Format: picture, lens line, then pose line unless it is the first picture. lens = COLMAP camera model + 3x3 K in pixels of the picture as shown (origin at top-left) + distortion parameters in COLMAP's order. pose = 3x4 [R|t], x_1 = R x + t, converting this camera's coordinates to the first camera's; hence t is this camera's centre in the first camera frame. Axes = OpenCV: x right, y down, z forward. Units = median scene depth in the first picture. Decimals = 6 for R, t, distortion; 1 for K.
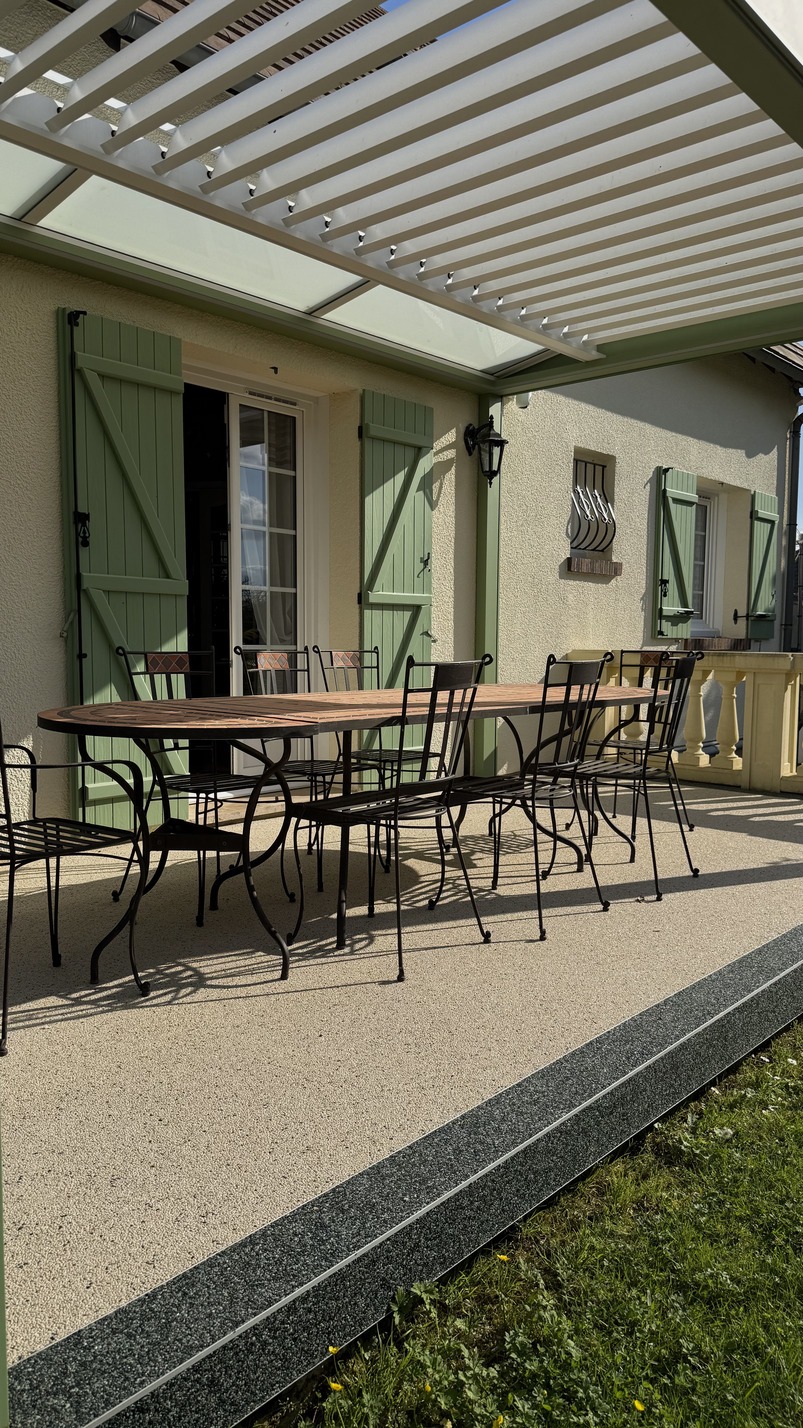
lens RADIAL K [[1017.2, 0, 388.2], [0, 1017.2, 719.5], [0, 0, 1]] dist [0.033879, -0.035758]
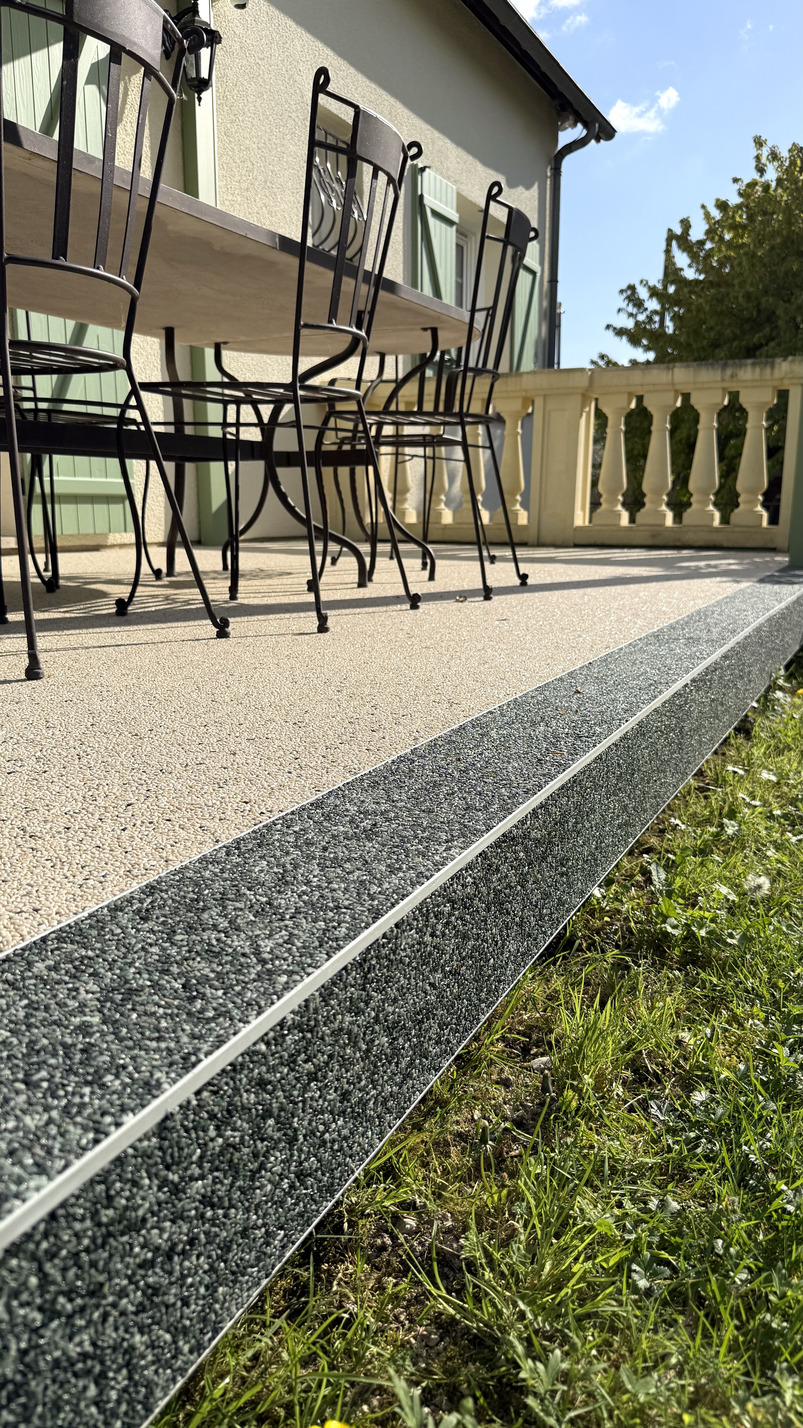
lens RADIAL K [[1017.2, 0, 401.7], [0, 1017.2, 703.1], [0, 0, 1]] dist [0.033879, -0.035758]
pose [[0.963192, -0.061764, 0.261622, 0.032612], [0.032652, 0.992921, 0.114199, 0.142199], [-0.266824, -0.101453, 0.958391, 0.327056]]
